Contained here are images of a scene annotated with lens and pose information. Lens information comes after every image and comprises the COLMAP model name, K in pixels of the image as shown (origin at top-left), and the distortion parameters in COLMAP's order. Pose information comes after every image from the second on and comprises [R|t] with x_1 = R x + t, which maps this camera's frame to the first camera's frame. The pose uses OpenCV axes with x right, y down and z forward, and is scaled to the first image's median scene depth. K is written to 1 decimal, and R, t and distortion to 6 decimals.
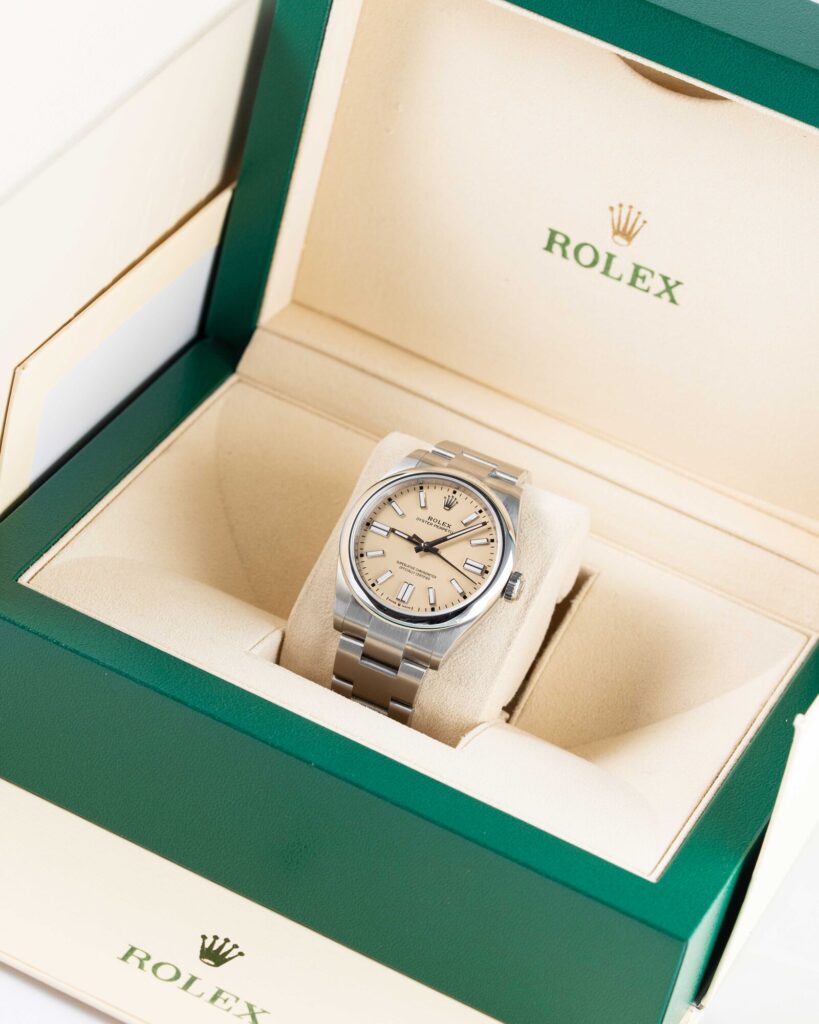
lens RADIAL K [[4585.3, 0, 405.5], [0, 4585.3, 511.9], [0, 0, 1]] dist [0.104560, 0.000000]
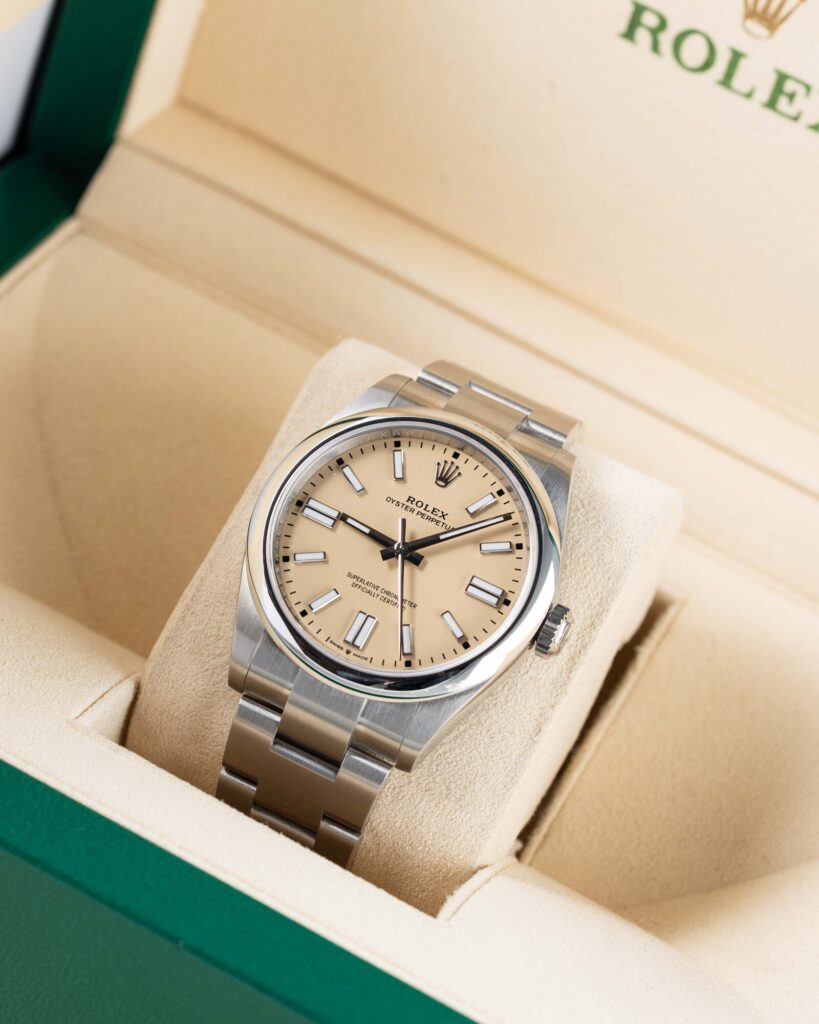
lens RADIAL K [[4585.3, 0, 416.8], [0, 4585.3, 508.7], [0, 0, 1]] dist [0.104560, 0.000000]
pose [[0.997173, 0.056925, 0.049043, -0.021241], [-0.058767, 0.997587, 0.036956, -0.018187], [-0.046821, -0.039733, 0.998113, 0.433888]]
